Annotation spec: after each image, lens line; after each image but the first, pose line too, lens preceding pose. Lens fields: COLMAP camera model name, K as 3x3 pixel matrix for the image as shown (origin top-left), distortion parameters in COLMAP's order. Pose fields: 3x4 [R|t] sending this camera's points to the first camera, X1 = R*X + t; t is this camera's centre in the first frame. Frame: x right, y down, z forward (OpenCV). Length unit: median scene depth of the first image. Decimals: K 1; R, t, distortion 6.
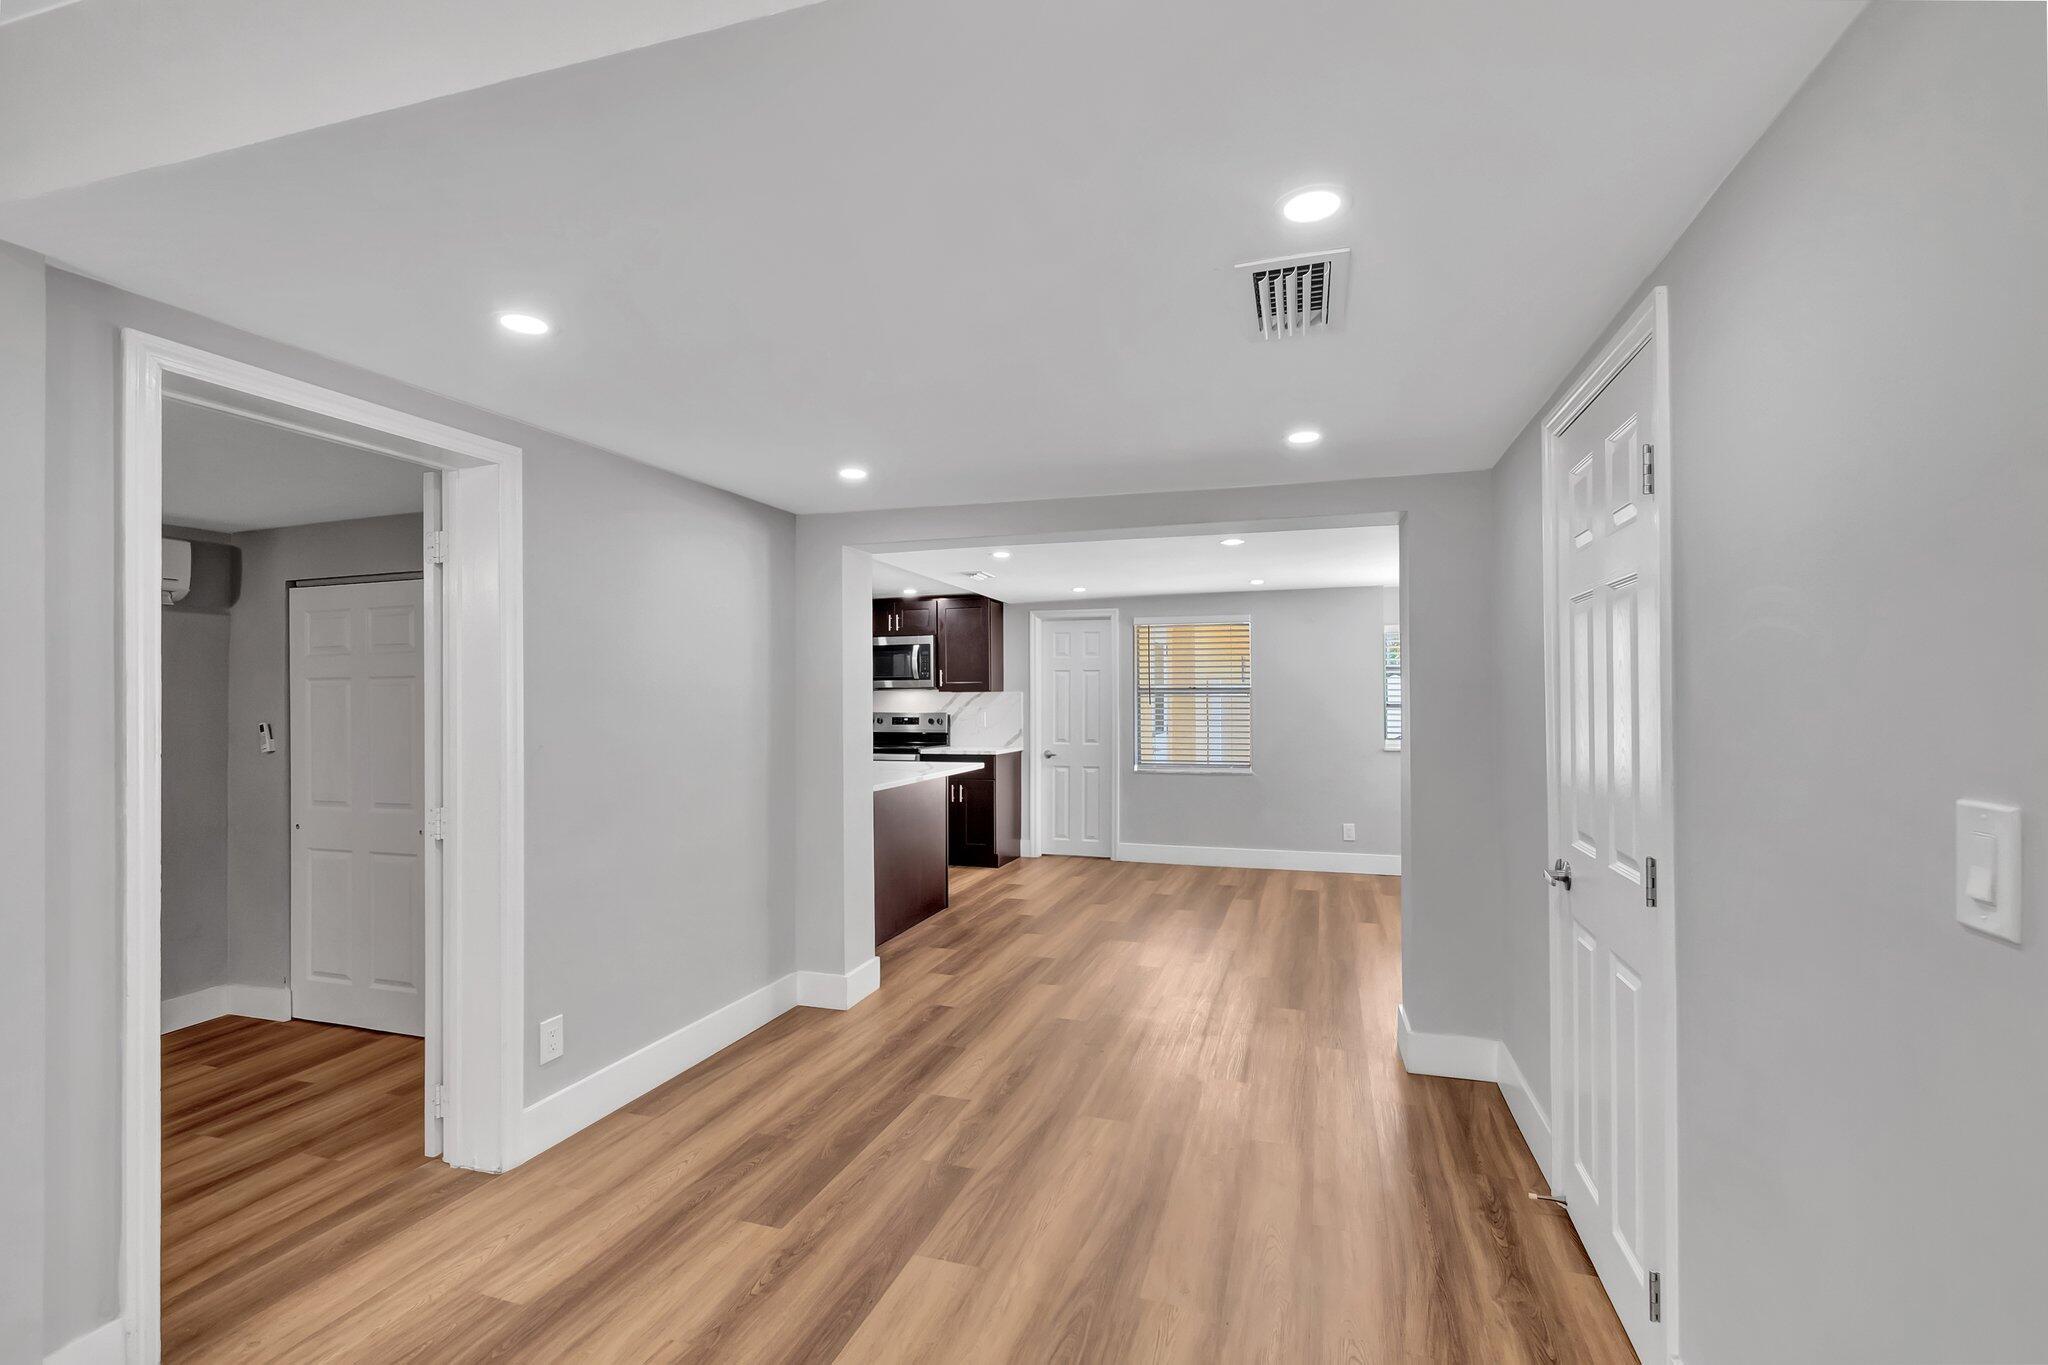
lens RADIAL K [[924.5, 0, 1035.8], [0, 924.5, 704.5], [0, 0, 1]] dist [-0.003356, -0.000821]
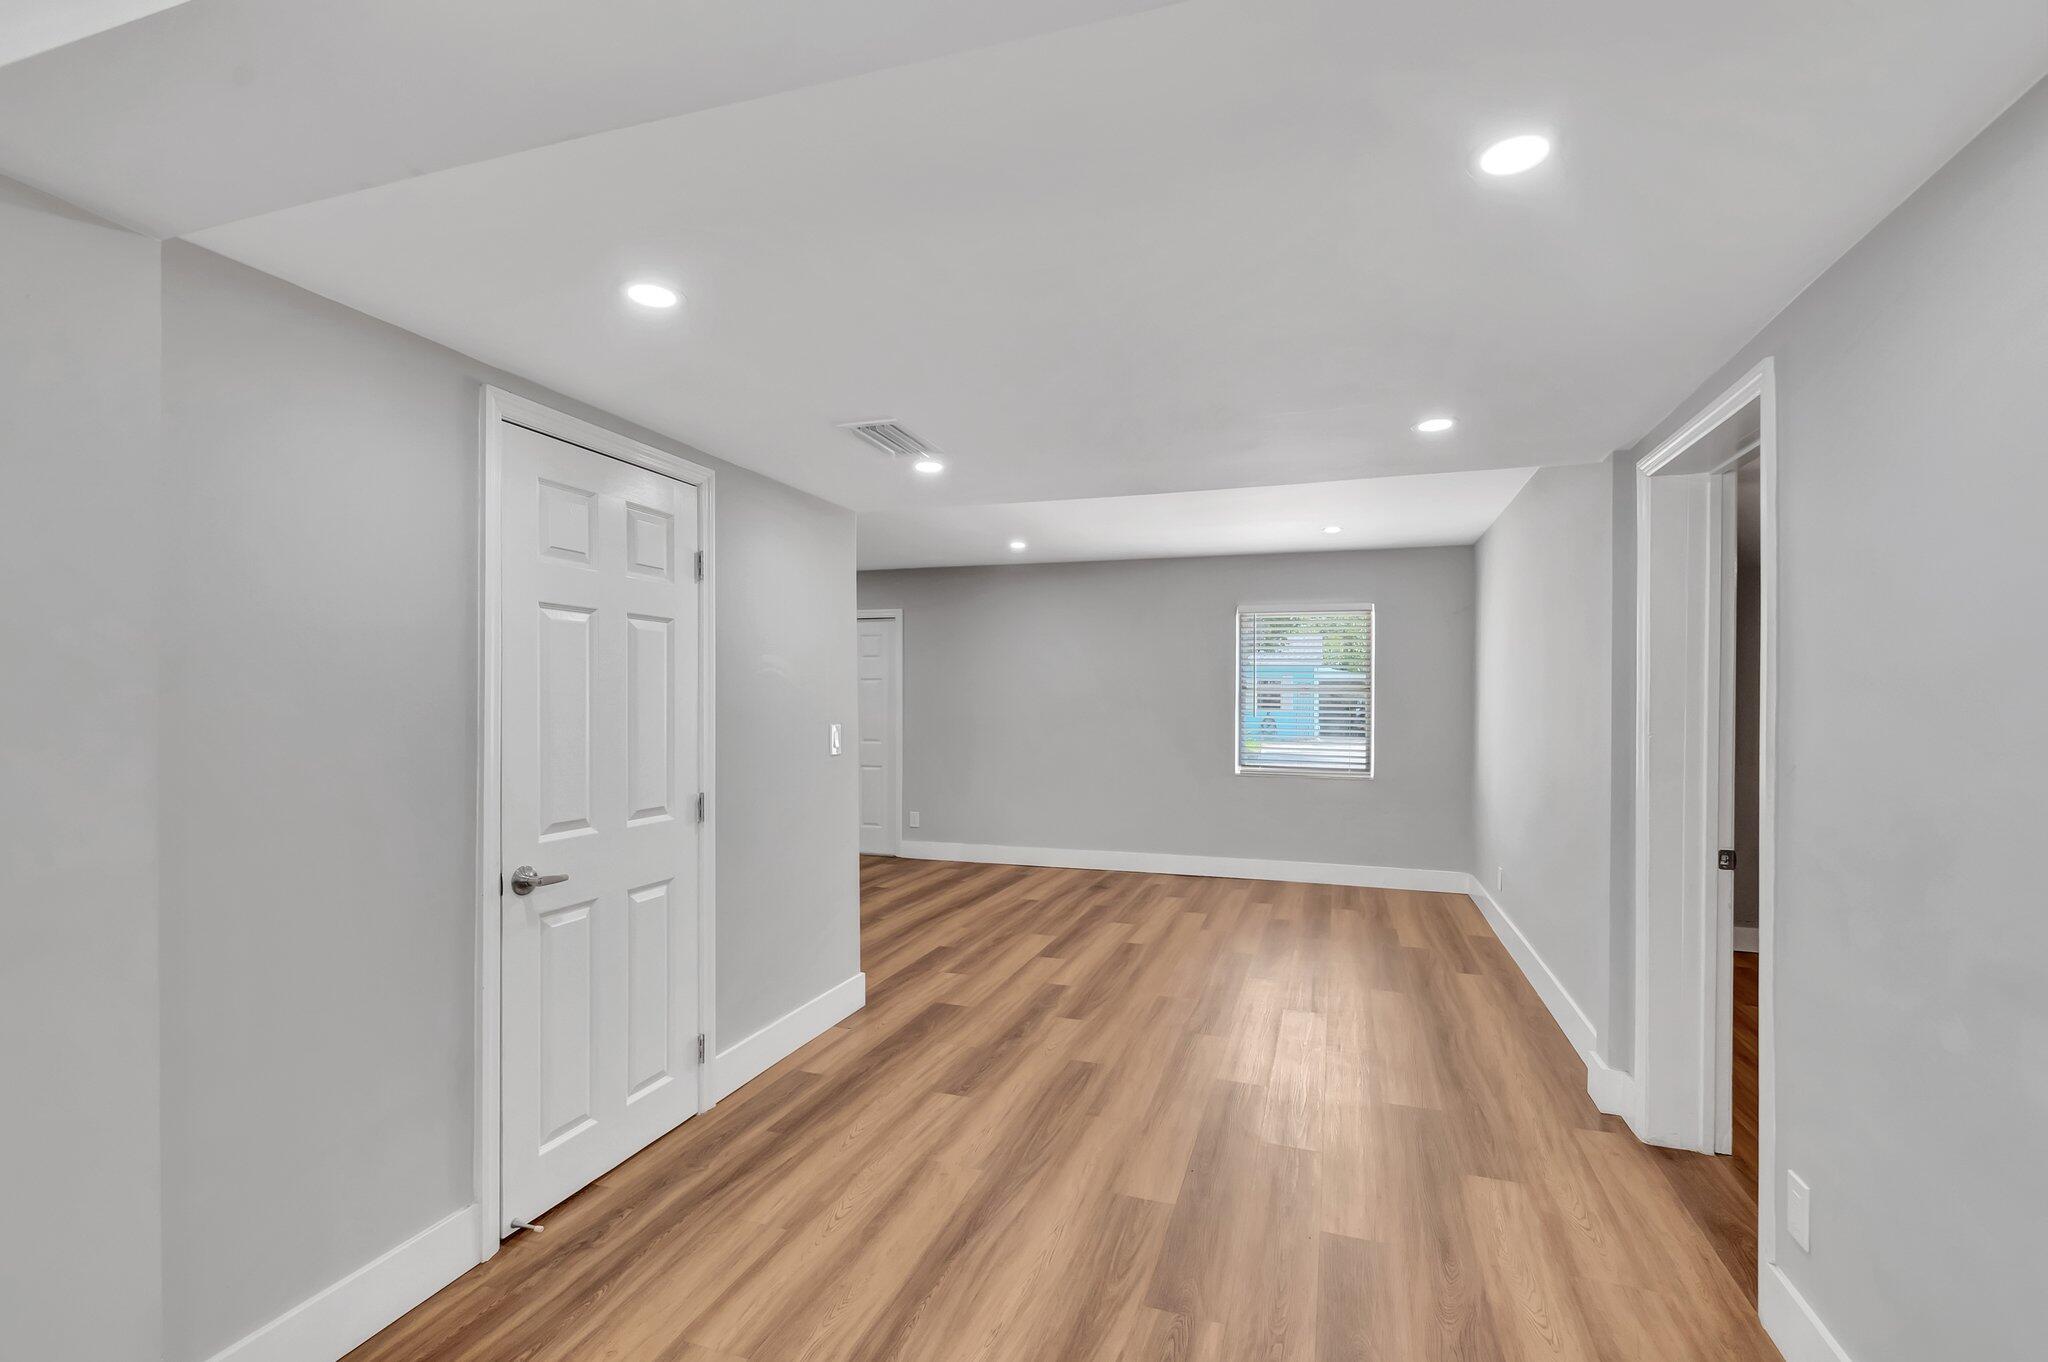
lens RADIAL K [[924.5, 0, 1035.8], [0, 924.5, 703.0], [0, 0, 1]] dist [-0.003356, -0.000821]
pose [[-0.999856, 0.004114, 0.016454, 0.013326], [0.004271, 0.999946, 0.009493, -0.012829], [-0.016414, 0.009562, -0.999820, 2.090994]]
